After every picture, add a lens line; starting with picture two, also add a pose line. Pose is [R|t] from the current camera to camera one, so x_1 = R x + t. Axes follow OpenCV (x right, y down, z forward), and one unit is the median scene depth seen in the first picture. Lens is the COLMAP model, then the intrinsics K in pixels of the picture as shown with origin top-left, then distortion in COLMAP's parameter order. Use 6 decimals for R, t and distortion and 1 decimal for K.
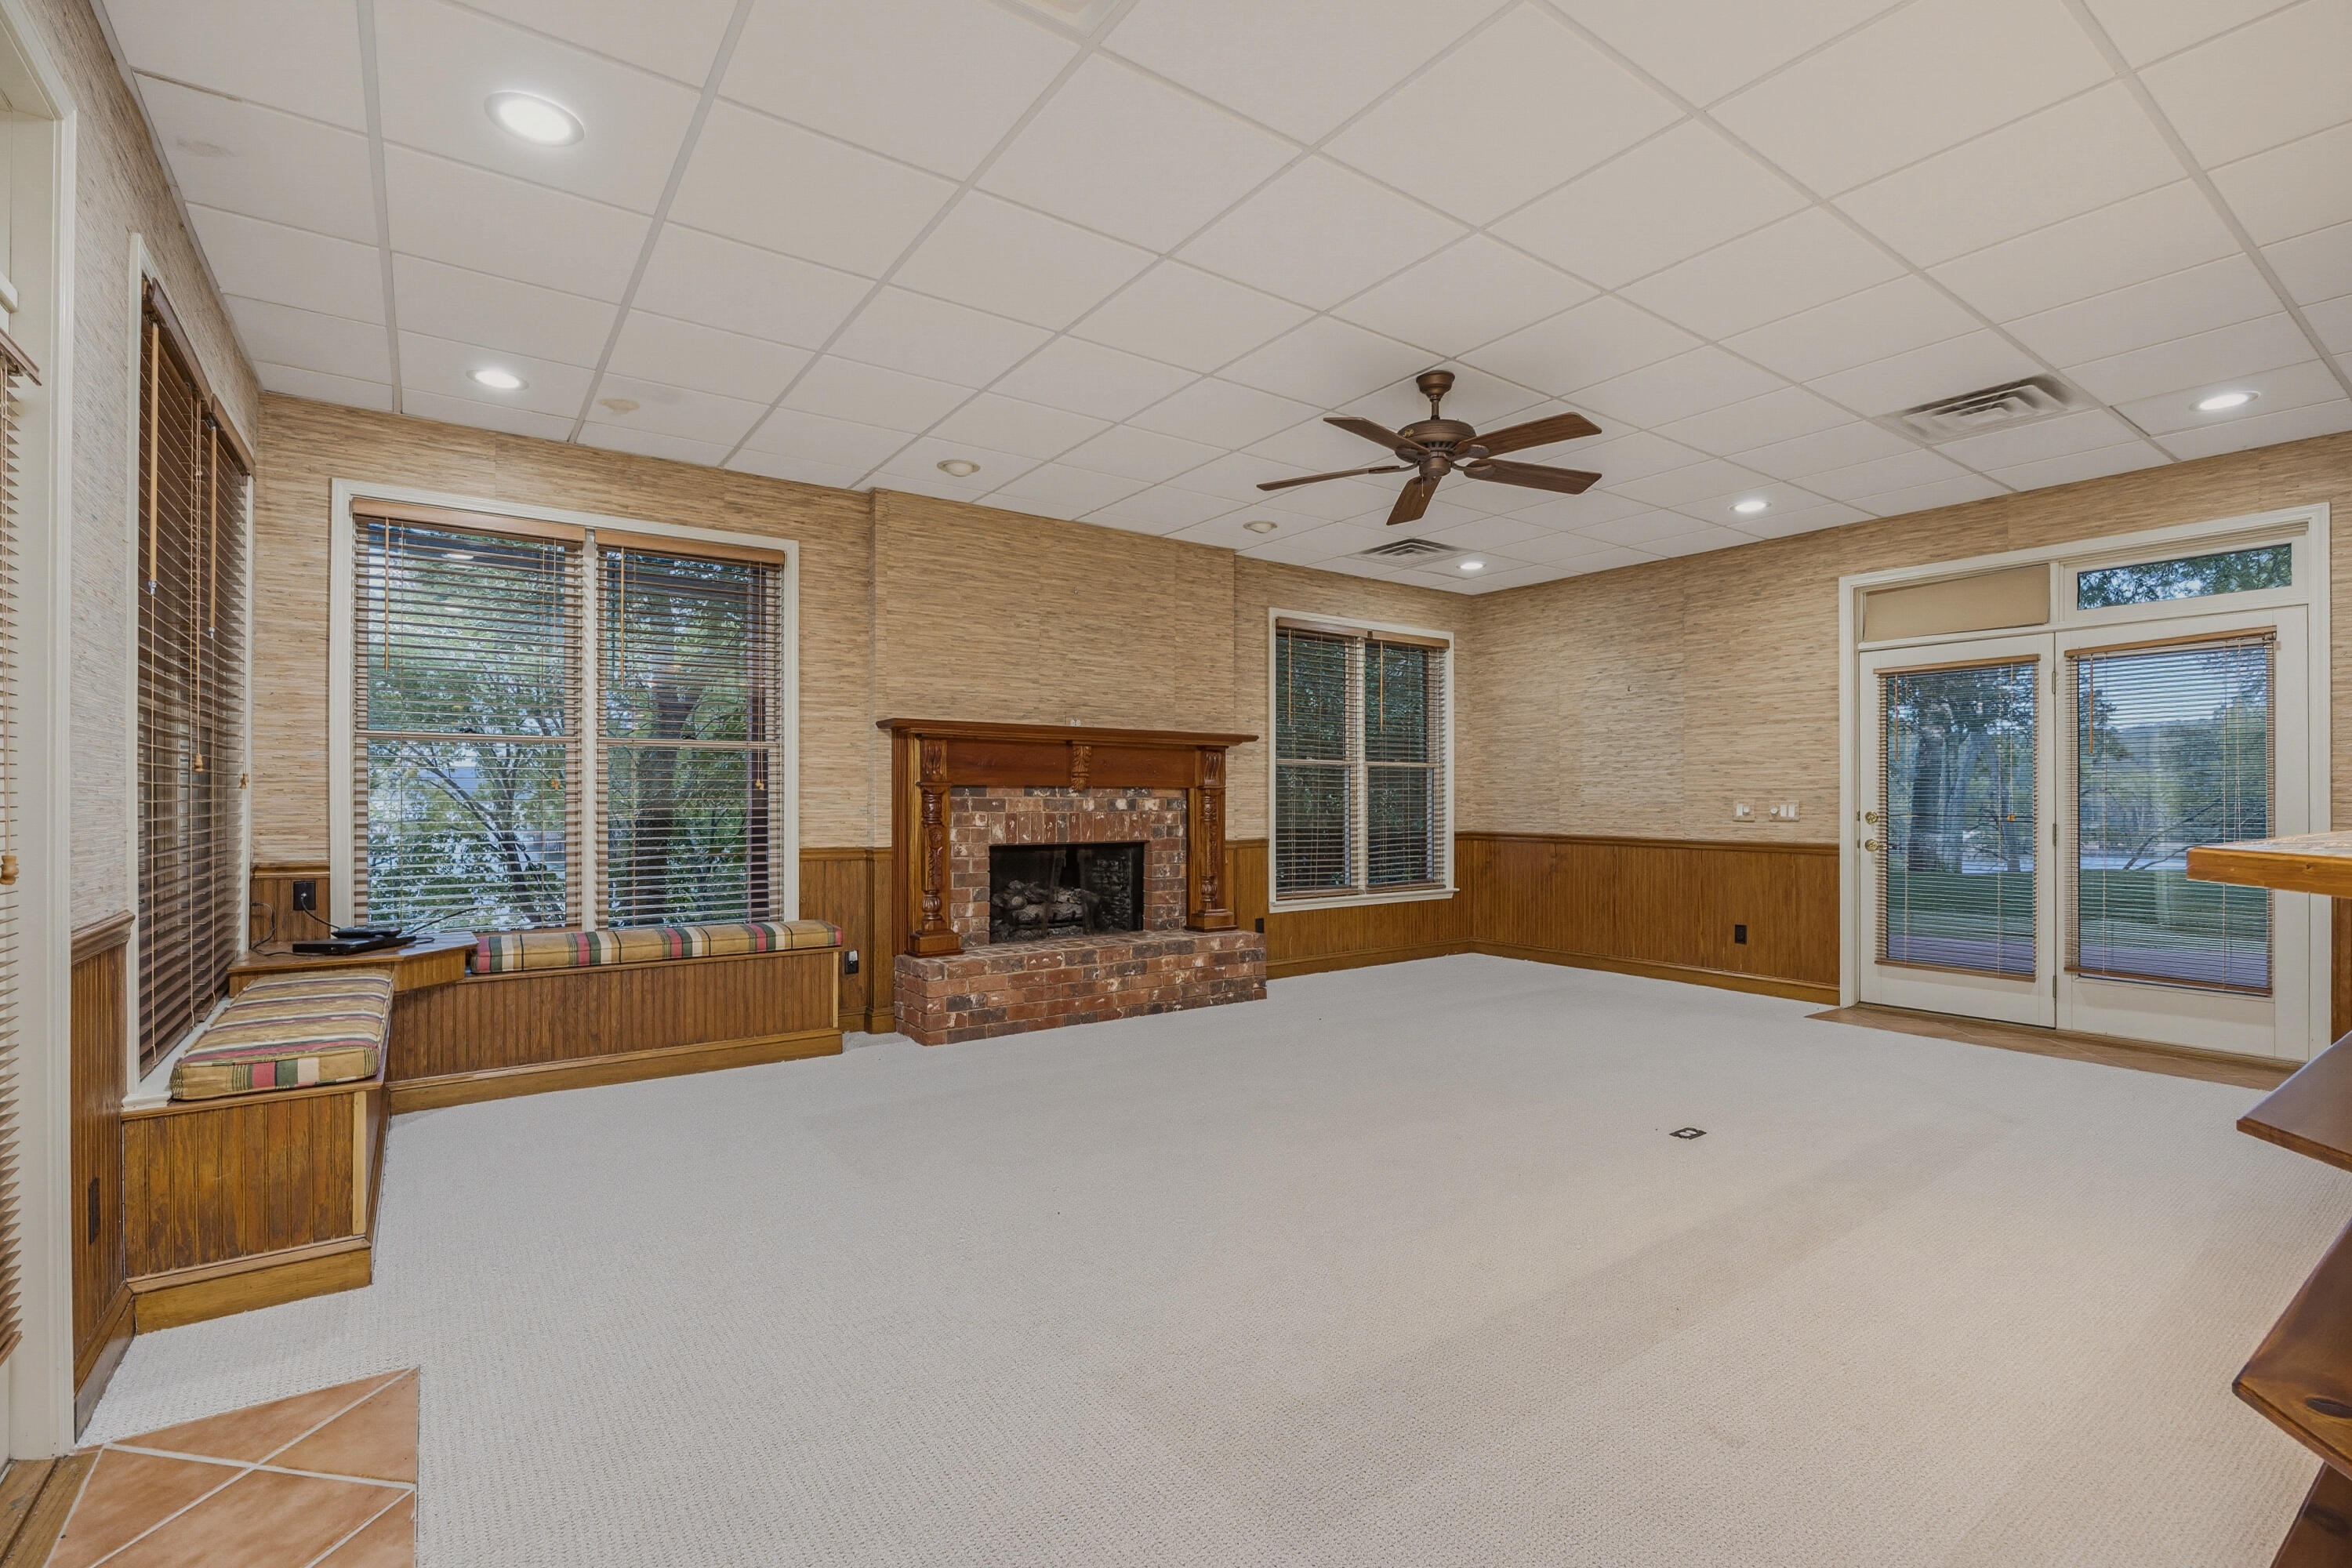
lens RADIAL K [[1065.7, 0, 1177.4], [0, 1065.7, 791.7], [0, 0, 1]] dist [-0.002927, -0.000313]
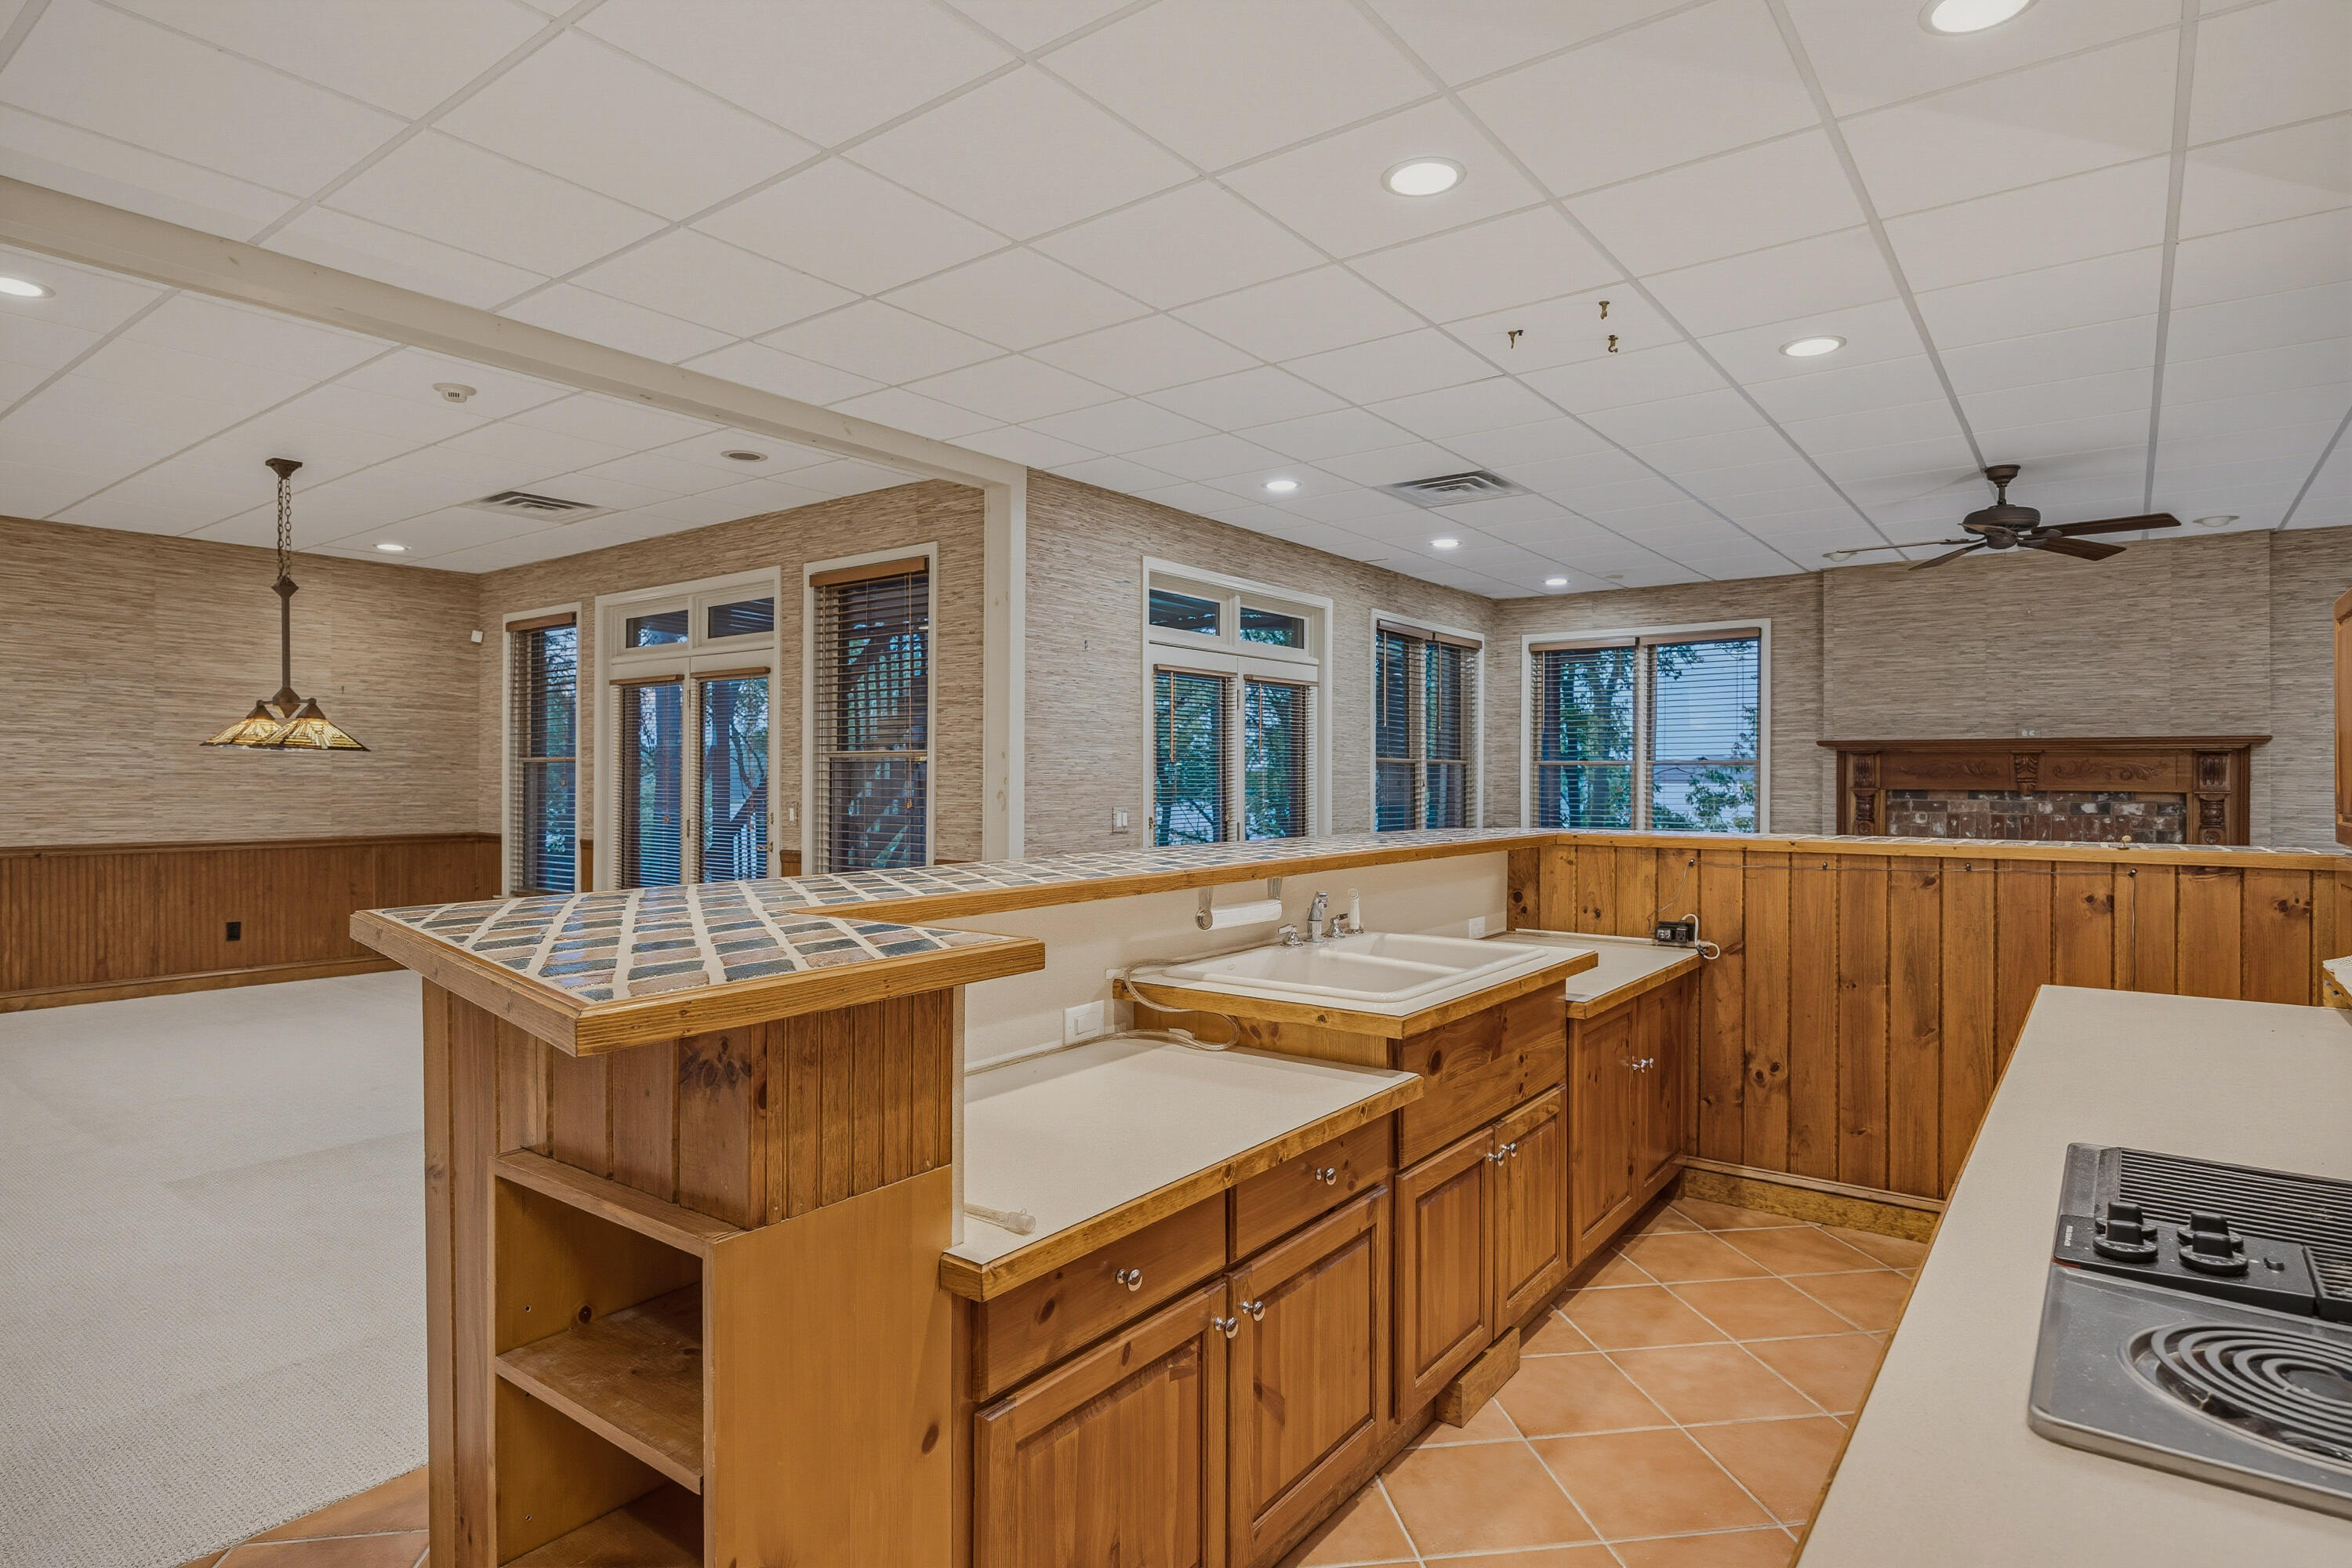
lens RADIAL K [[1260.1, 0, 1176.8], [0, 1260.1, 779.5], [0, 0, 1]] dist [-0.039730, -0.000379]
pose [[0.300465, 0.002338, -0.953790, 0.879306], [0.005369, 0.999977, 0.004143, -0.027671], [0.953778, -0.006366, 0.300446, -0.225962]]
